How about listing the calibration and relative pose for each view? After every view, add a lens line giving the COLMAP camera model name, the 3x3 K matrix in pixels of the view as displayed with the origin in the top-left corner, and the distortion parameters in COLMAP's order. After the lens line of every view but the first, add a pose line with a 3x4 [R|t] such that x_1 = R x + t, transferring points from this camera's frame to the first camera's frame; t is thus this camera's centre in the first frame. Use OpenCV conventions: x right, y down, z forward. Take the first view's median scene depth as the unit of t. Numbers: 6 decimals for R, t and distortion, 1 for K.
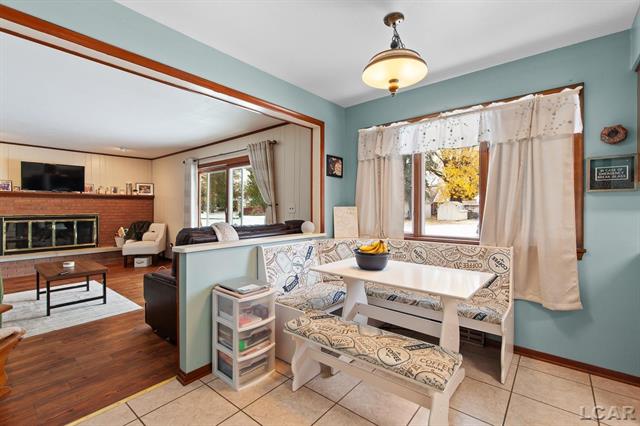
lens RADIAL K [[288.3, 0, 321.2], [0, 288.3, 208.4], [0, 0, 1]] dist [0.005855, 0.001187]
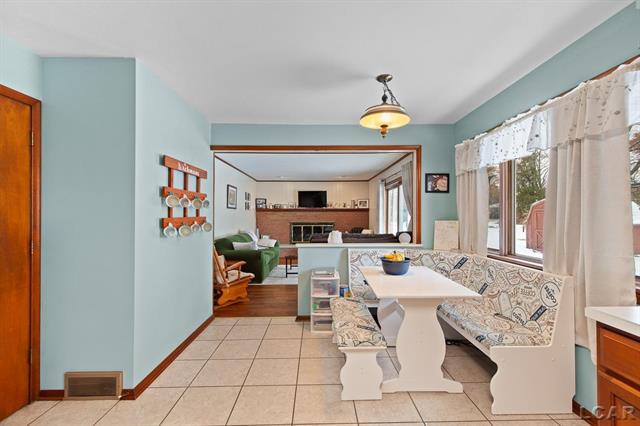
lens RADIAL K [[288.3, 0, 320.2], [0, 288.3, 212.4], [0, 0, 1]] dist [0.005855, 0.001187]
pose [[0.648366, -0.007627, -0.761291, 0.649283], [-0.001338, 0.999937, -0.011158, -0.026349], [0.761328, 0.008253, 0.648315, -0.028541]]
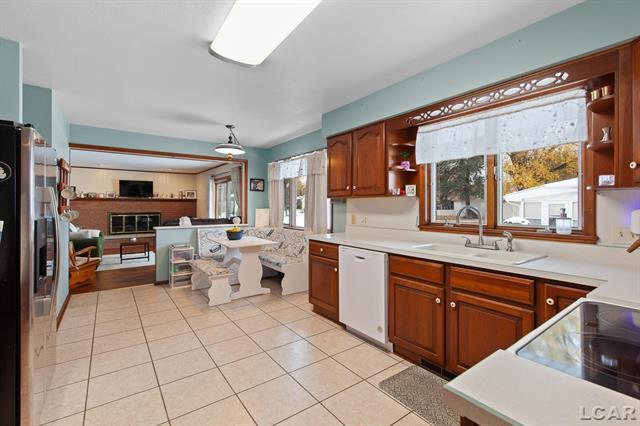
lens RADIAL K [[288.3, 0, 320.5], [0, 288.3, 208.1], [0, 0, 1]] dist [0.005855, 0.001187]
pose [[0.969465, 0.004458, -0.245188, 0.920610], [-0.002805, 0.999971, 0.007090, -0.025240], [0.245212, -0.006186, 0.969450, -0.615505]]
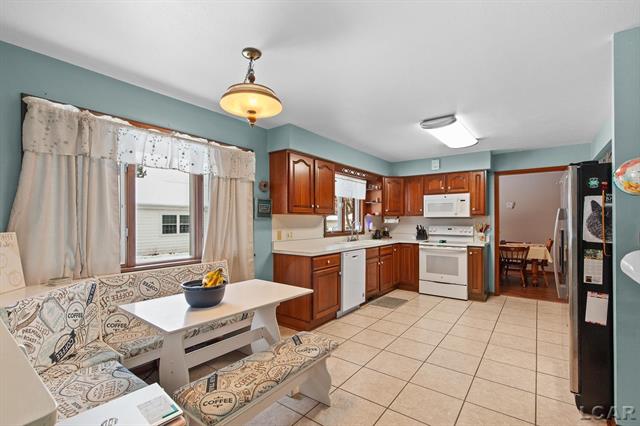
lens RADIAL K [[288.3, 0, 320.3], [0, 288.3, 221.5], [0, 0, 1]] dist [0.005855, 0.001187]
pose [[-0.042674, 0.000330, 0.999089, -0.502738], [0.005289, 0.999986, -0.000104, -0.026291], [-0.999075, 0.005280, -0.042675, 0.498001]]
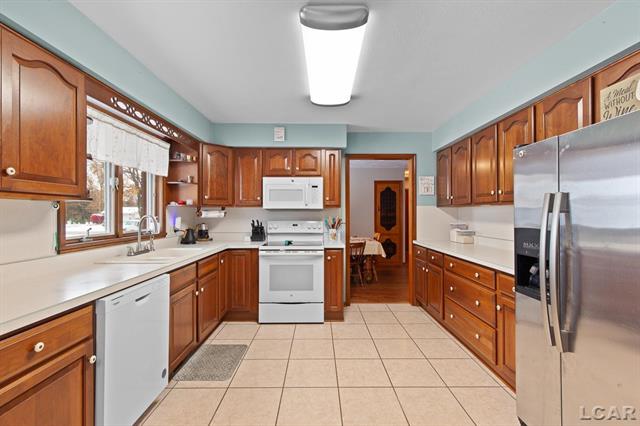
lens RADIAL K [[288.3, 0, 322.0], [0, 288.3, 213.8], [0, 0, 1]] dist [0.005855, 0.001187]
pose [[-0.640802, 0.001294, 0.767705, 0.151050], [0.004904, 0.999985, 0.002407, -0.029977], [-0.767690, 0.005308, -0.640799, 0.375794]]
